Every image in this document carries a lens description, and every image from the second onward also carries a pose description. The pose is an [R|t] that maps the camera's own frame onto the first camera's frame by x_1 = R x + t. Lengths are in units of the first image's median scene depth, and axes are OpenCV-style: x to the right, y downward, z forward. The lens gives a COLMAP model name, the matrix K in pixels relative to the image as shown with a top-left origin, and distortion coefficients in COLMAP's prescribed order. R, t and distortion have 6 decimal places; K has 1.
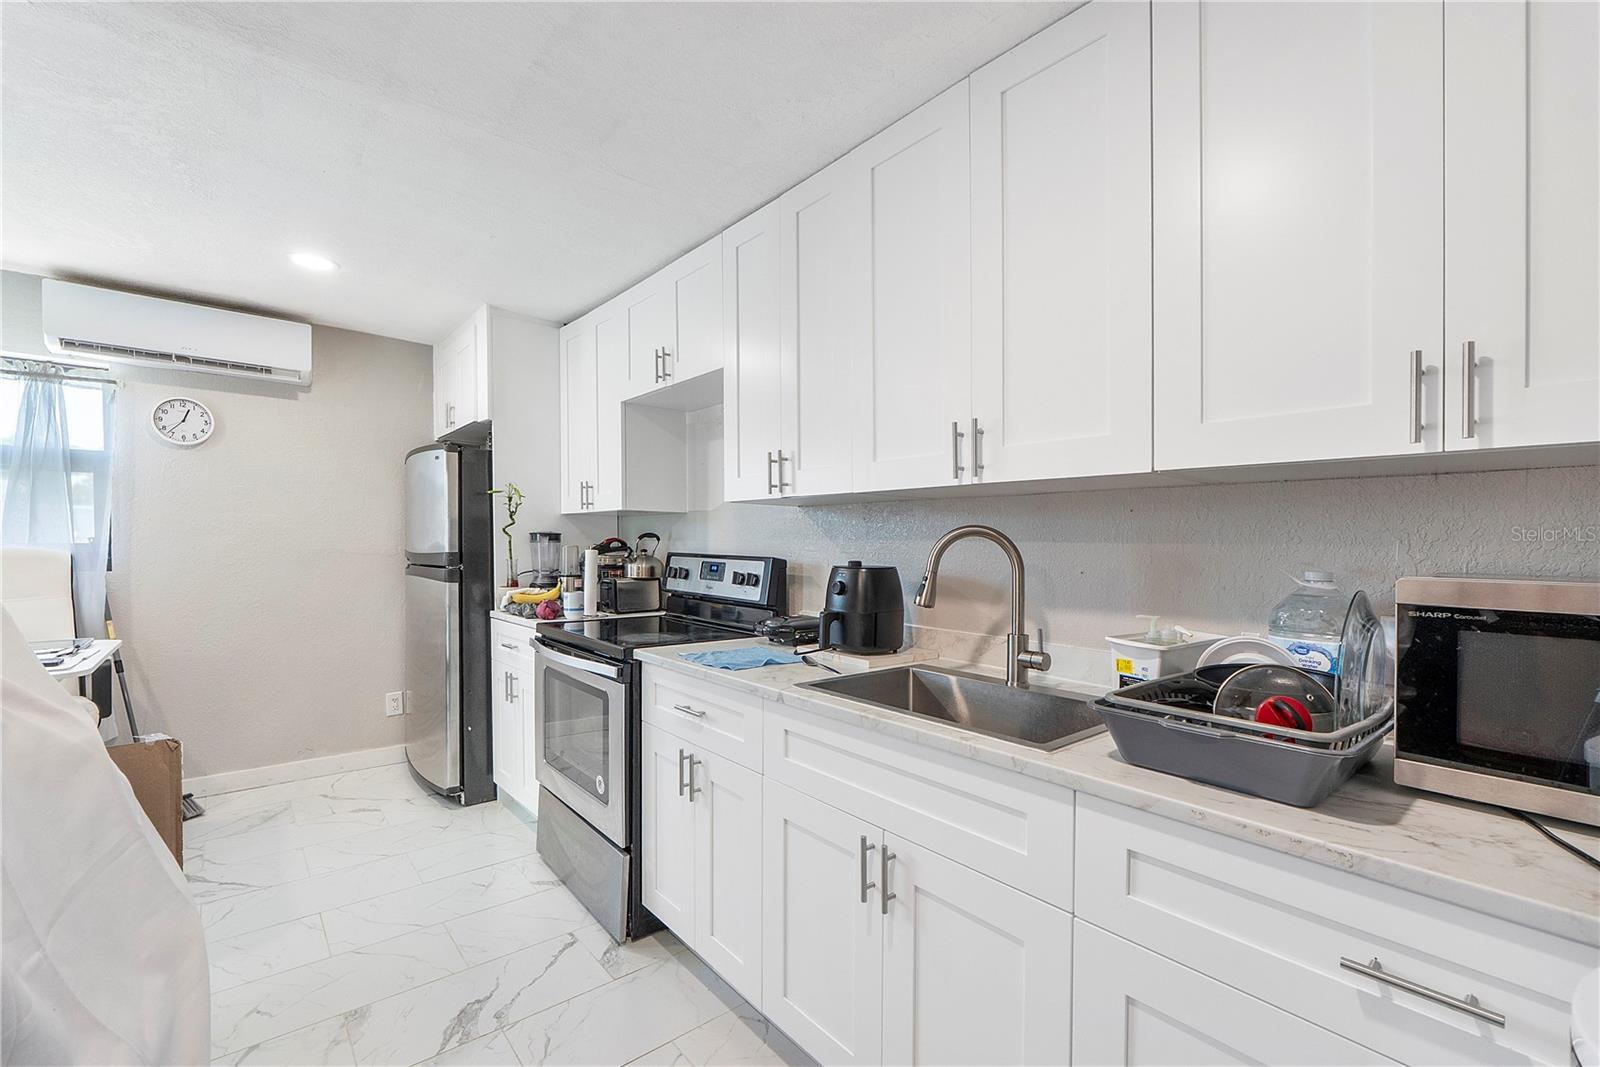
lens RADIAL K [[685.2, 0, 798.0], [0, 685.2, 540.0], [0, 0, 1]] dist [-0.004450, -0.000564]
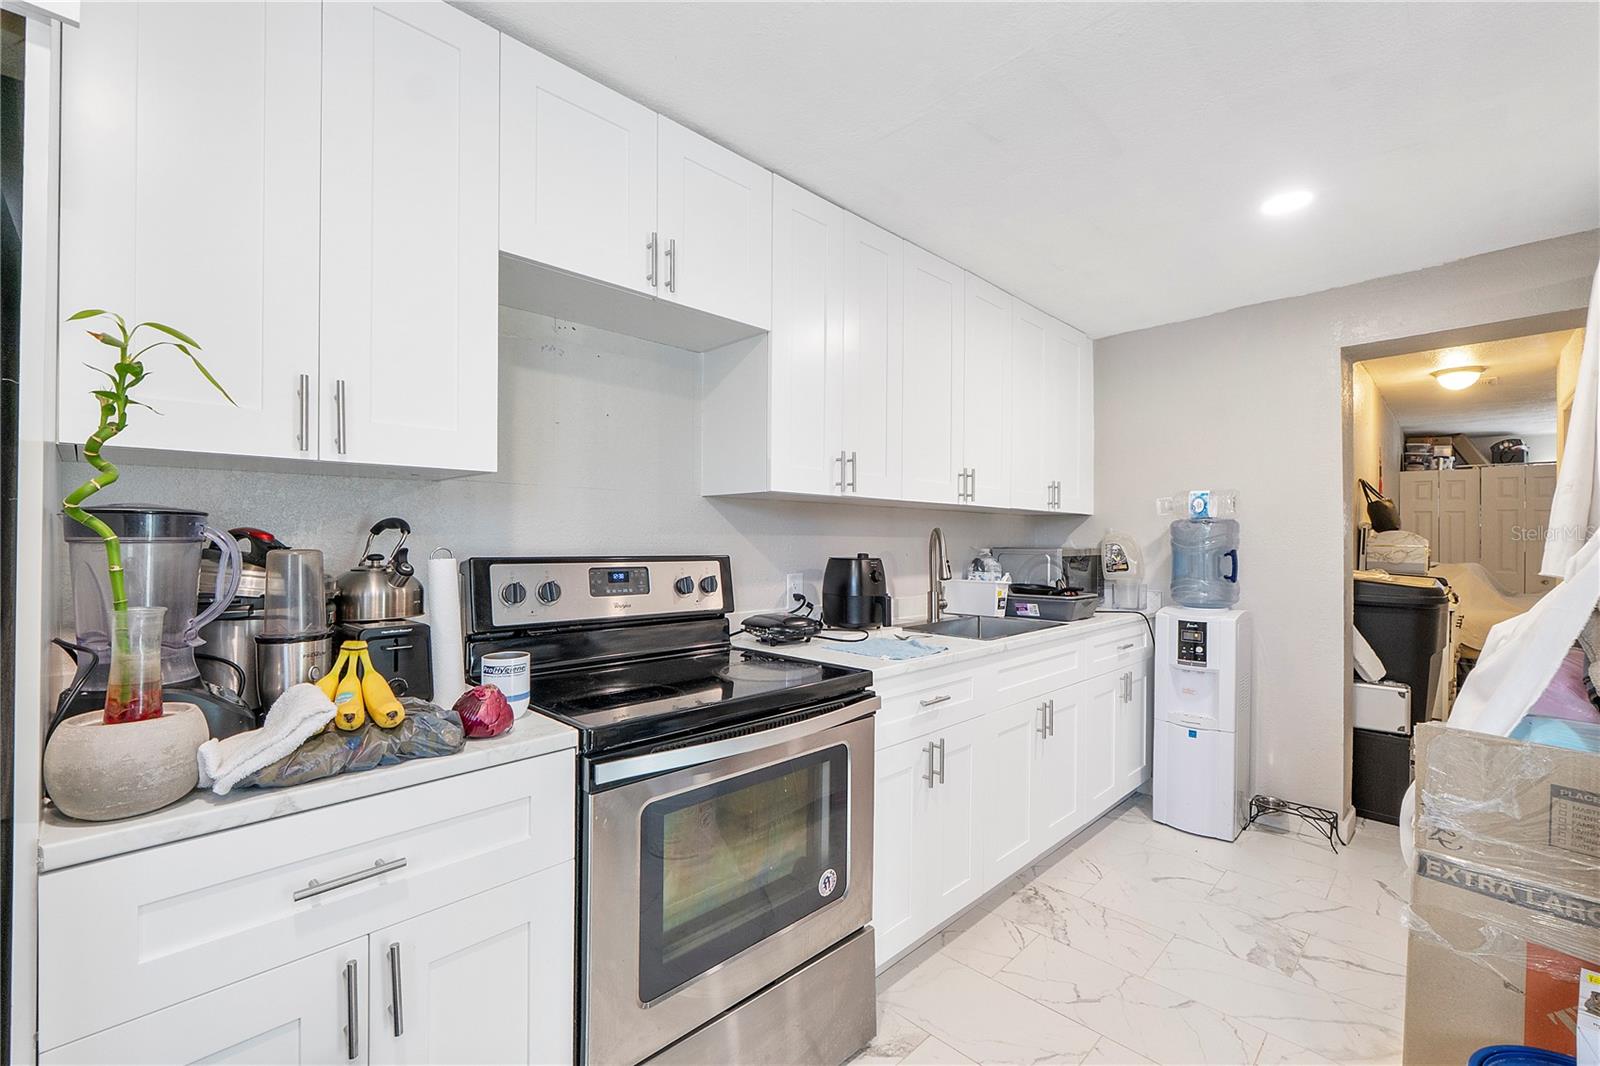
lens RADIAL K [[550.5, 0, 797.2], [0, 550.5, 536.0], [0, 0, 1]] dist [-0.002222, 0.000003]
pose [[0.006443, -0.006427, 0.999959, -0.672618], [-0.005050, 0.999966, 0.006459, -0.004200], [-0.999966, -0.005091, 0.006410, 0.817009]]
